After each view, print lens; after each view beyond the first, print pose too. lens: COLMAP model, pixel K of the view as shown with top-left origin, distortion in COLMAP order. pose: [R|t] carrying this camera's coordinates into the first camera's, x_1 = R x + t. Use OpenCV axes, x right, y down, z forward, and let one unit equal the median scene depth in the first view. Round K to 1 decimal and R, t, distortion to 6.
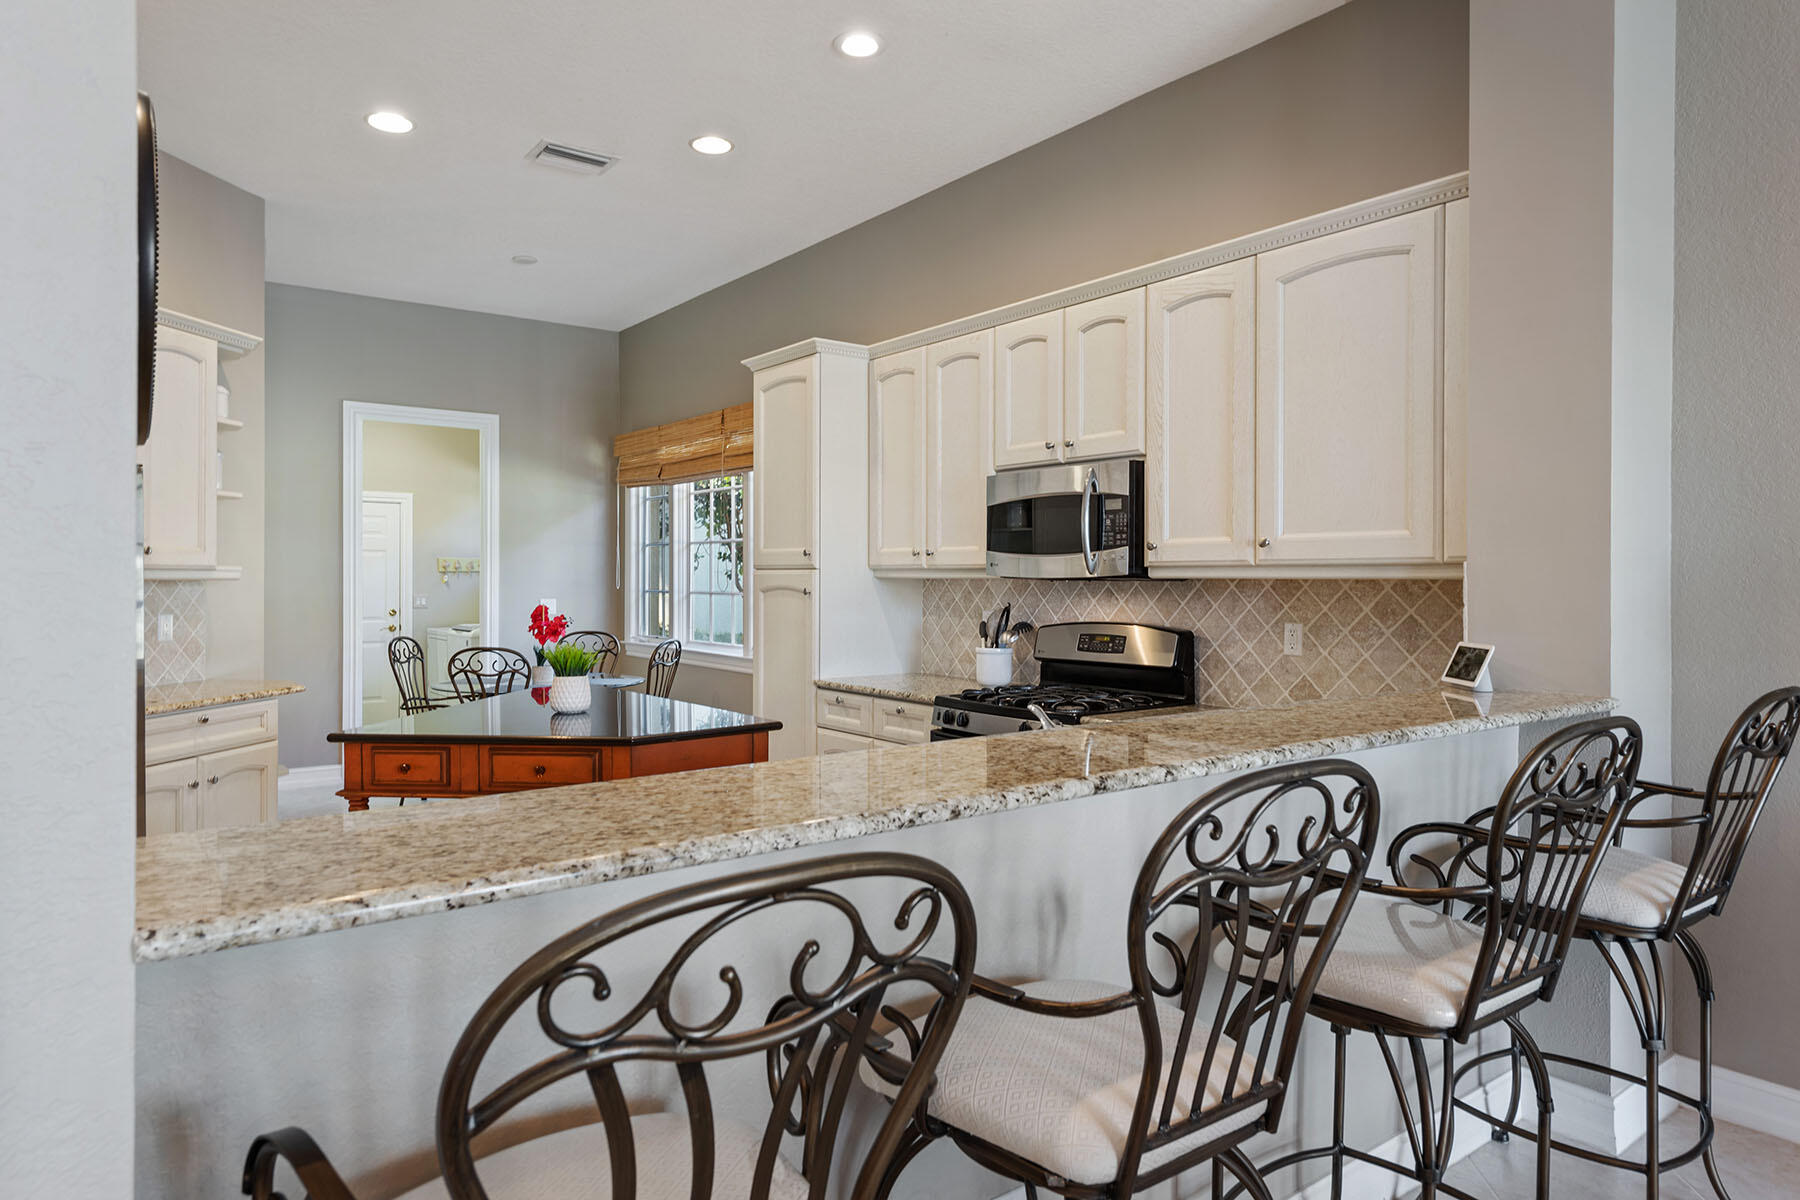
lens RADIAL K [[1126.0, 0, 893.7], [0, 1126.0, 599.7], [0, 0, 1]] dist [0.028413, 0.000245]
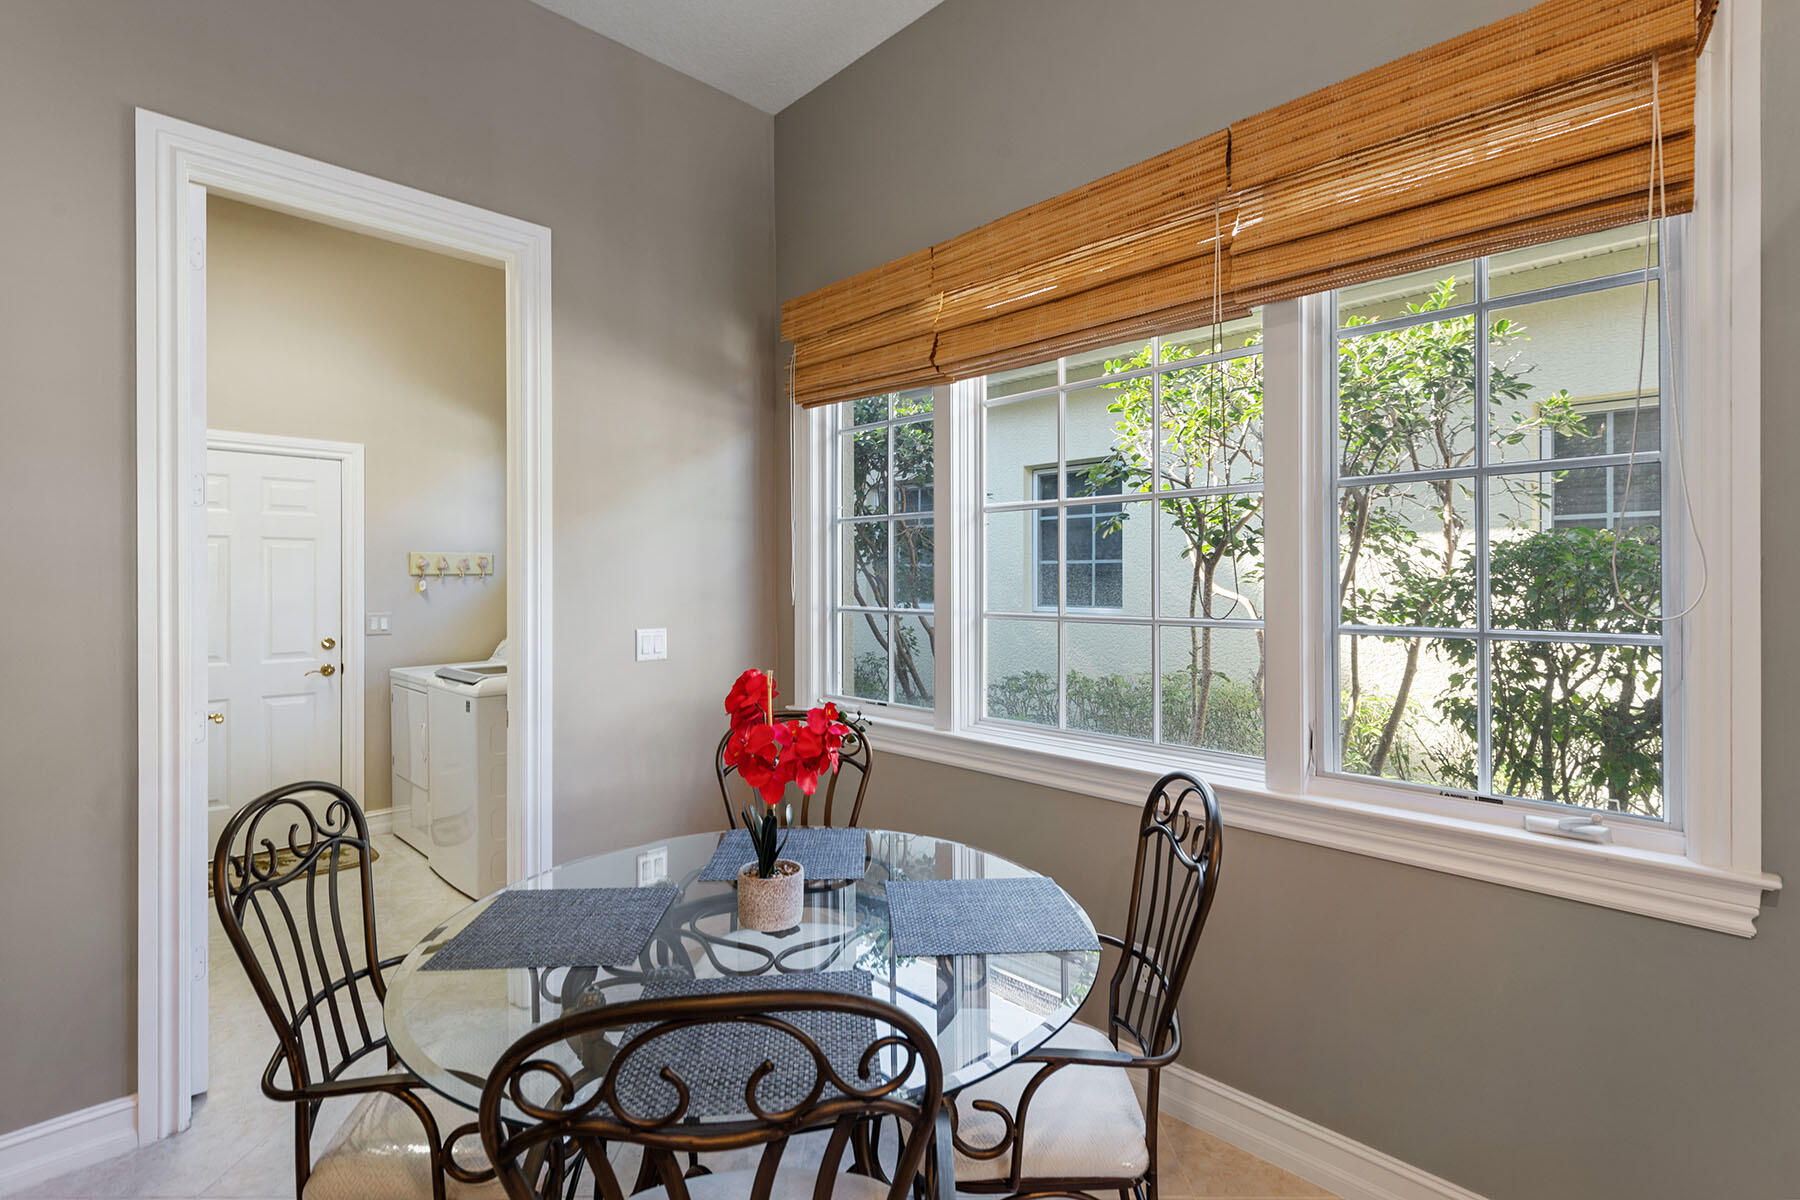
lens RADIAL K [[848.9, 0, 908.6], [0, 848.9, 587.6], [0, 0, 1]] dist [0.008644, -0.000250]
pose [[0.988996, -0.010150, 0.147593, -0.246157], [0.011427, 0.999904, -0.007807, -0.013398], [-0.147500, 0.009408, 0.989017, 0.609909]]
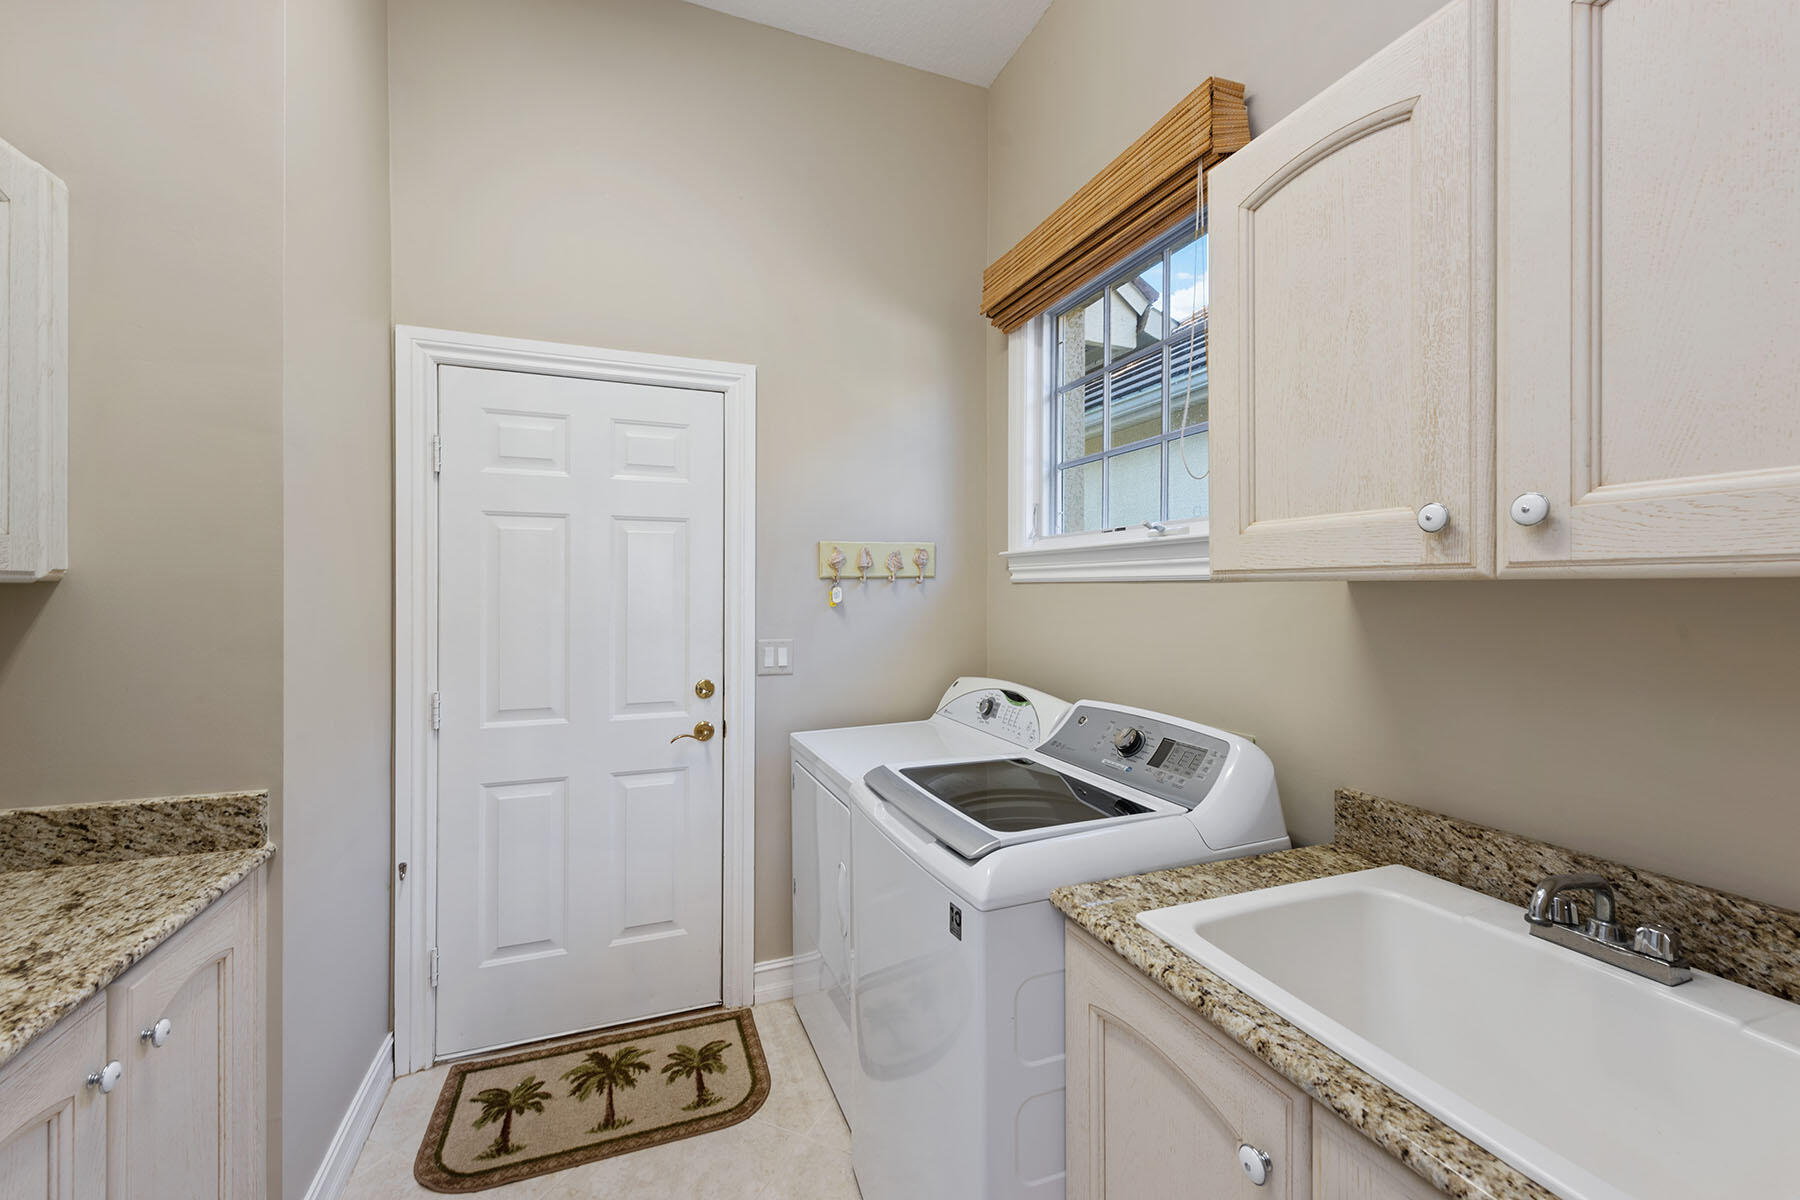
lens RADIAL K [[709.8, 0, 899.3], [0, 709.8, 588.5], [0, 0, 1]] dist [0.002435, 0.000049]
pose [[0.967123, -0.007264, -0.254205, -0.383812], [0.003274, 0.999865, -0.016115, -0.020823], [0.254287, 0.014753, 0.967016, 0.943499]]
